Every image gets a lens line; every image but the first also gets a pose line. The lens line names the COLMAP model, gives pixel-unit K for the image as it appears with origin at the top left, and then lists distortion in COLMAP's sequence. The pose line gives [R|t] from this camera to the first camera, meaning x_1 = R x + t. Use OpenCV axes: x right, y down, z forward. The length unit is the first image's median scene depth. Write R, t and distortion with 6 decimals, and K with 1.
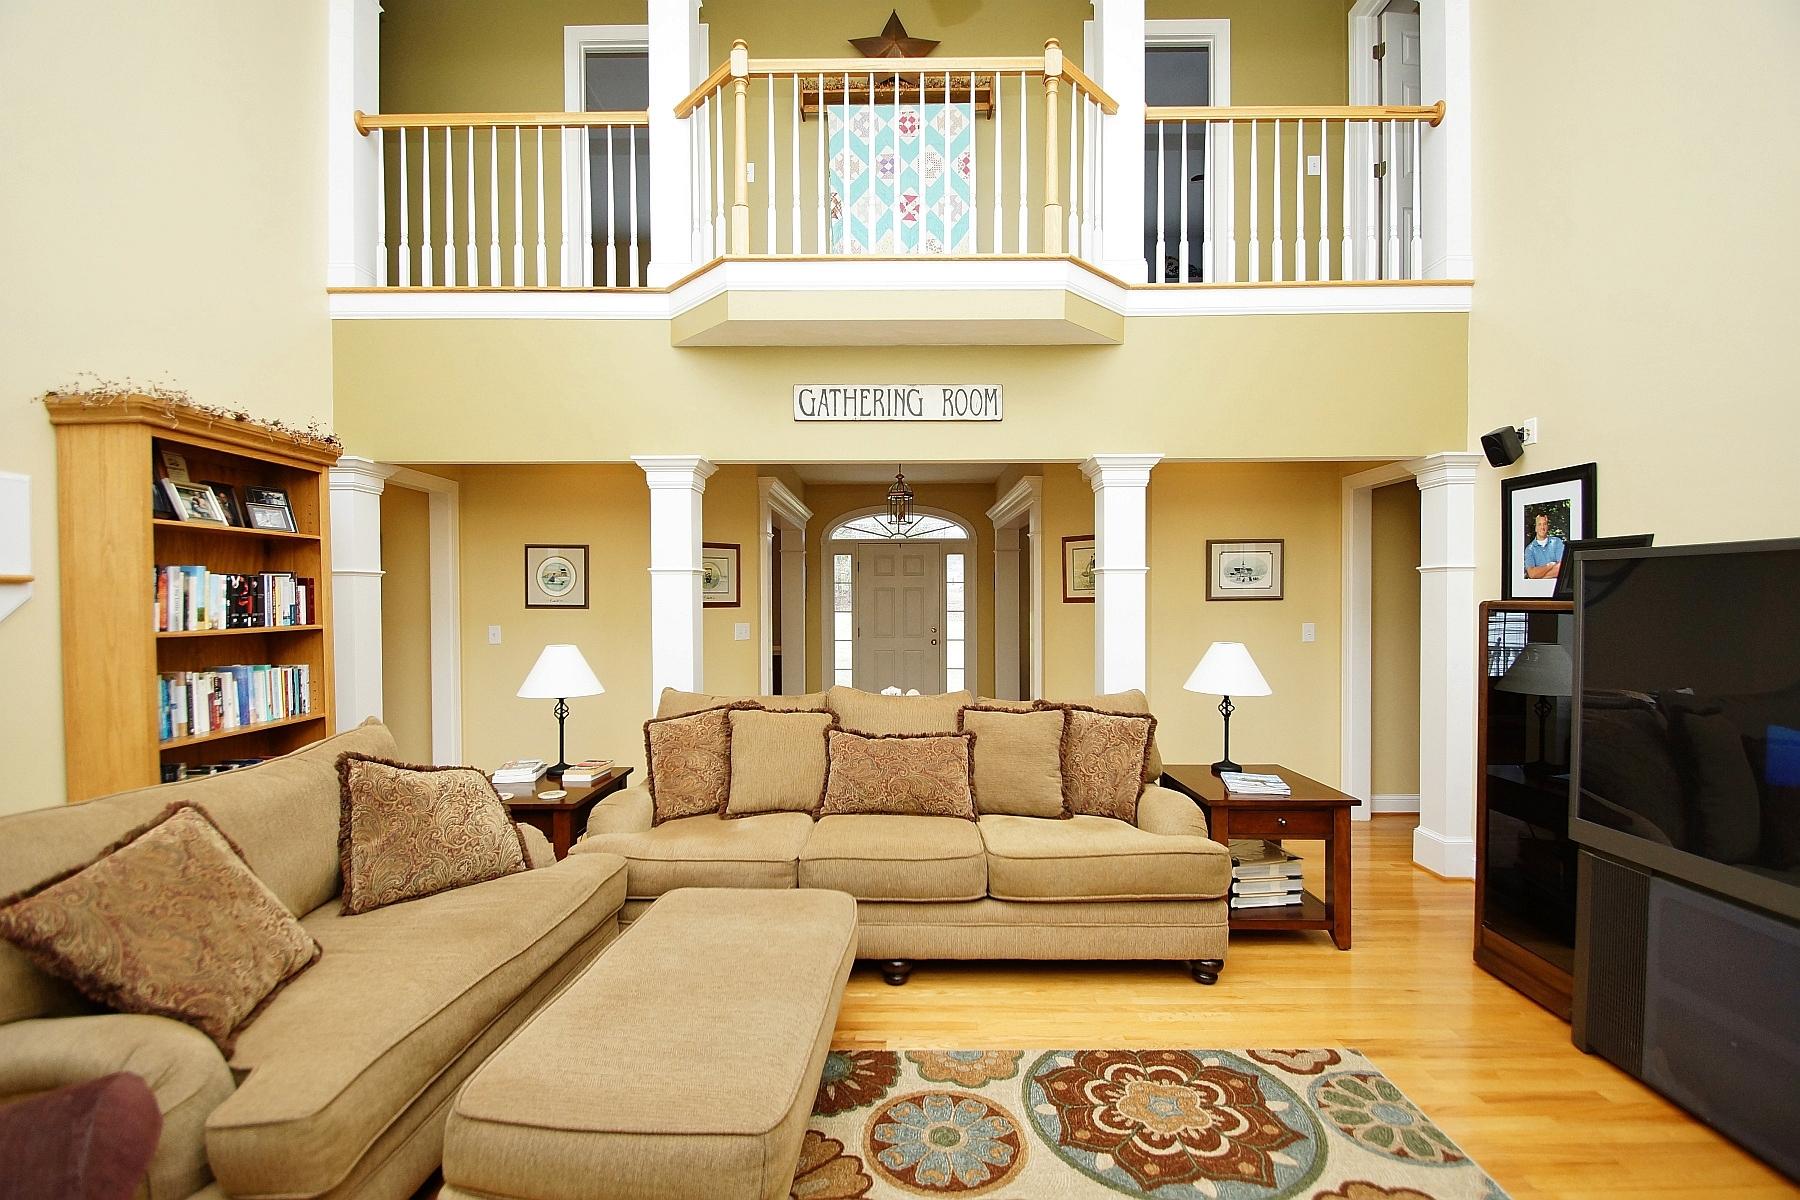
lens RADIAL K [[796.0, 0, 895.1], [0, 796.0, 604.4], [0, 0, 1]] dist [0.016186, -0.018775]
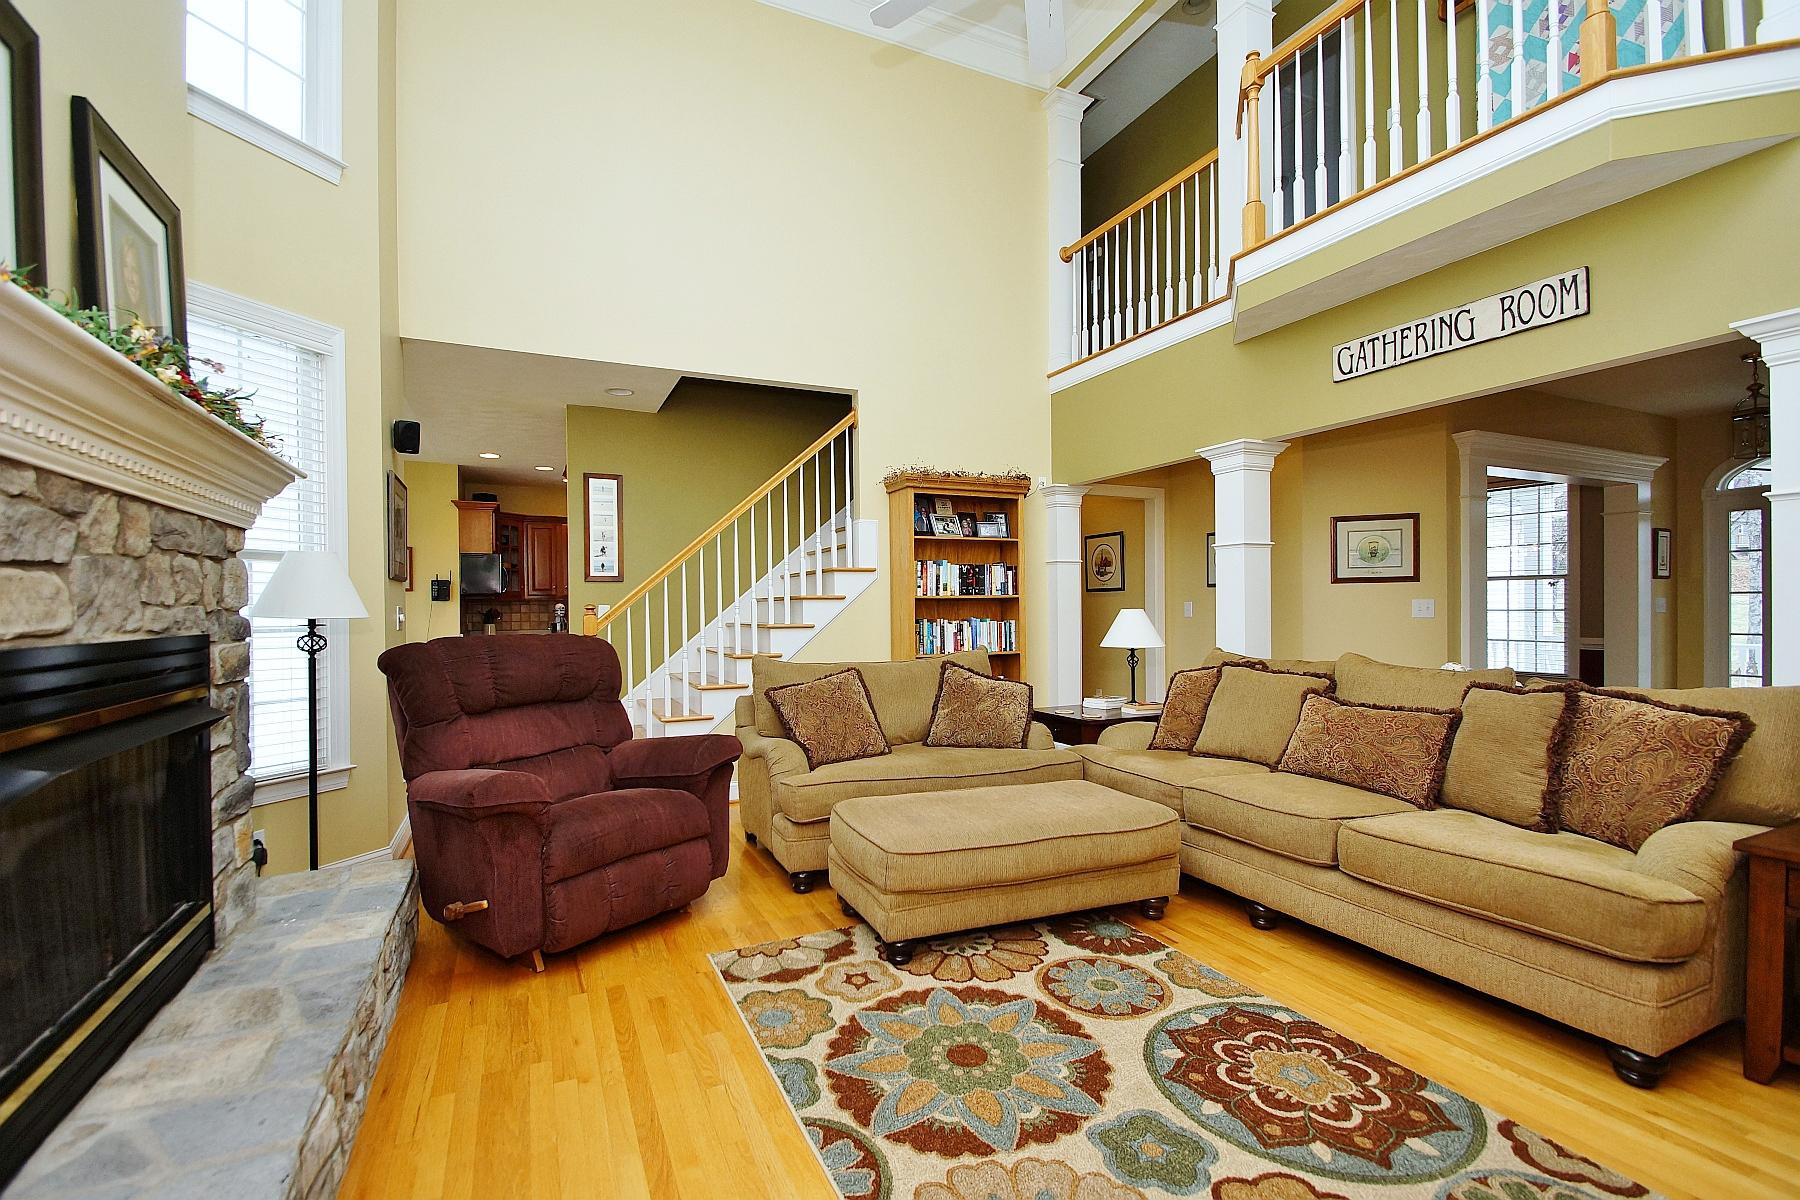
lens RADIAL K [[796.0, 0, 895.1], [0, 796.0, 604.4], [0, 0, 1]] dist [0.016186, -0.018775]
pose [[0.431759, -0.003090, -0.901984, 0.675873], [0.003894, 0.999991, -0.001562, 0.052251], [0.901981, -0.002838, 0.431767, 0.116899]]
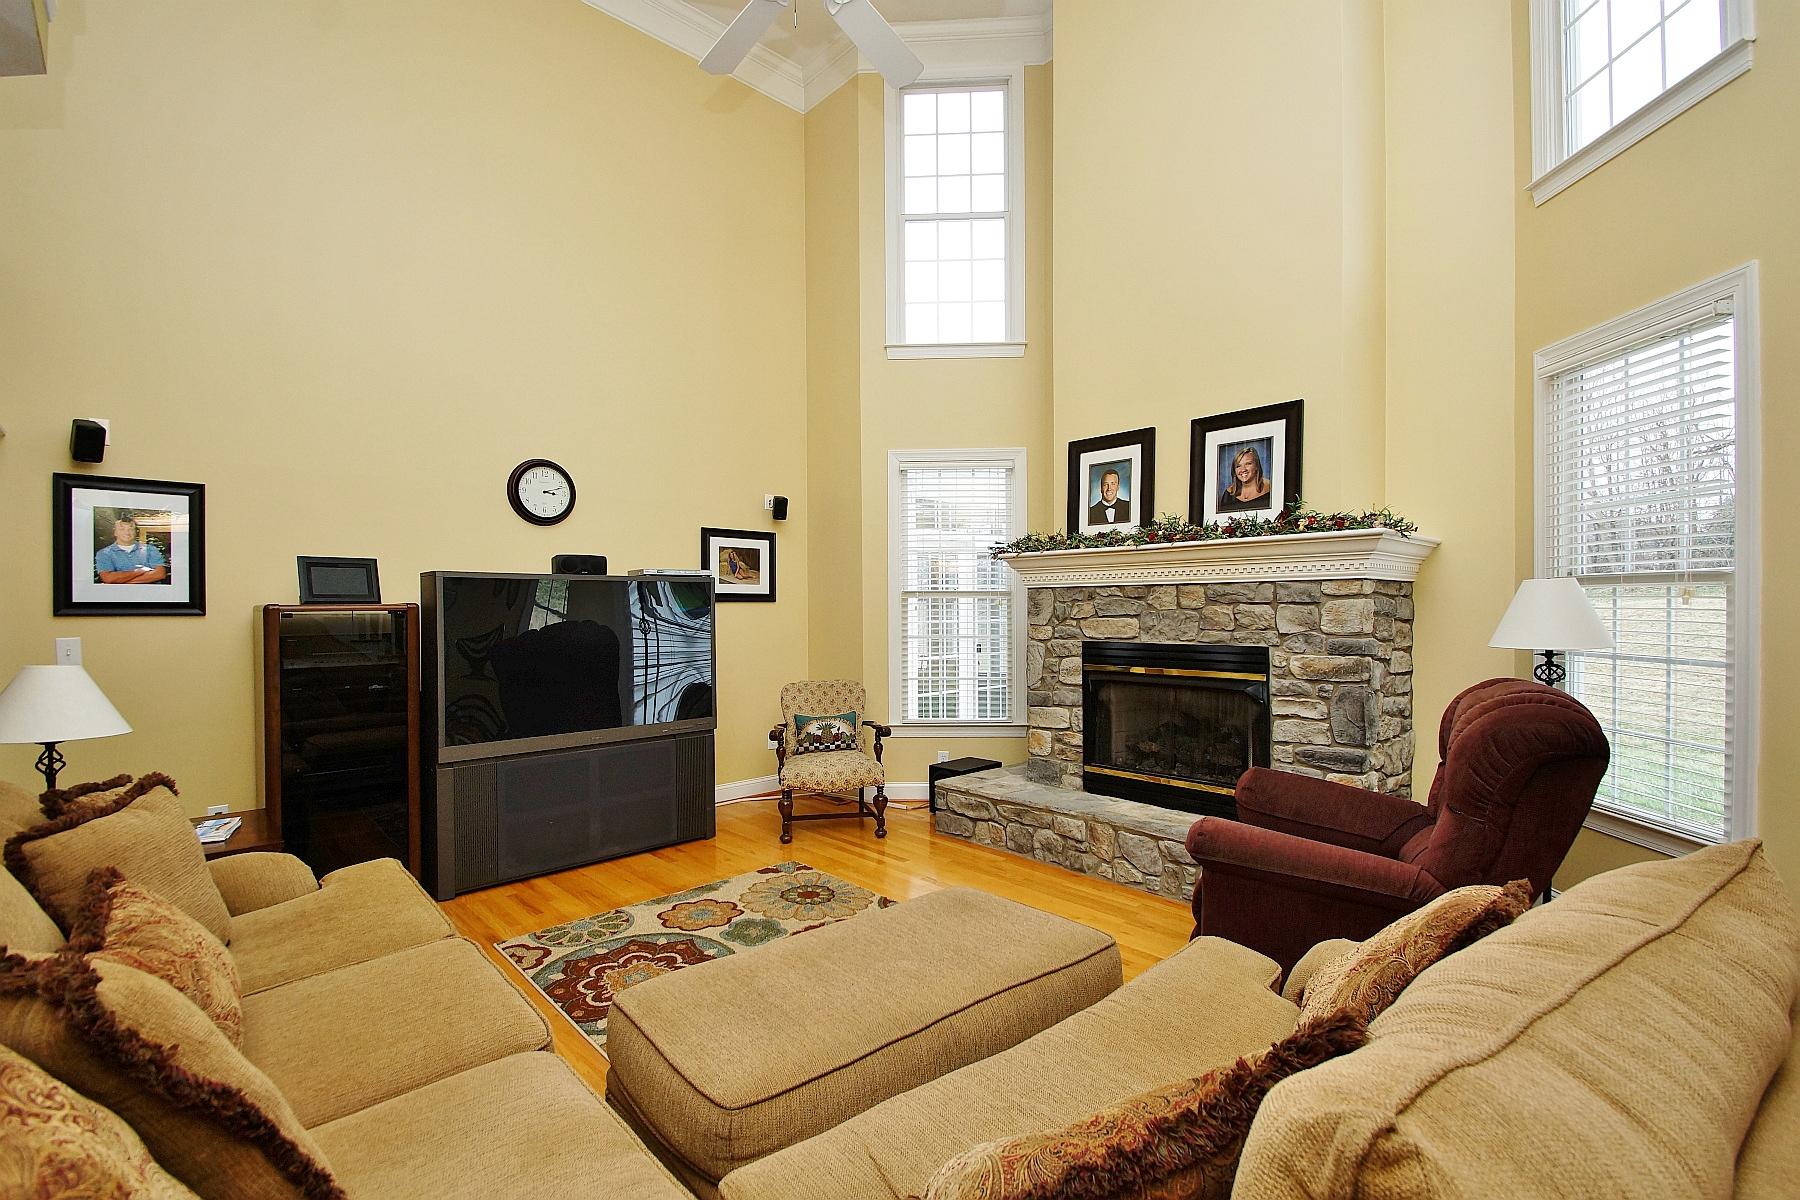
lens RADIAL K [[796.0, 0, 895.1], [0, 796.0, 604.4], [0, 0, 1]] dist [0.016186, -0.018775]
pose [[-0.689025, 0.009270, 0.724679, -0.647465], [0.011265, 0.999934, -0.002080, 0.007525], [-0.724650, 0.006730, -0.689084, 1.108035]]
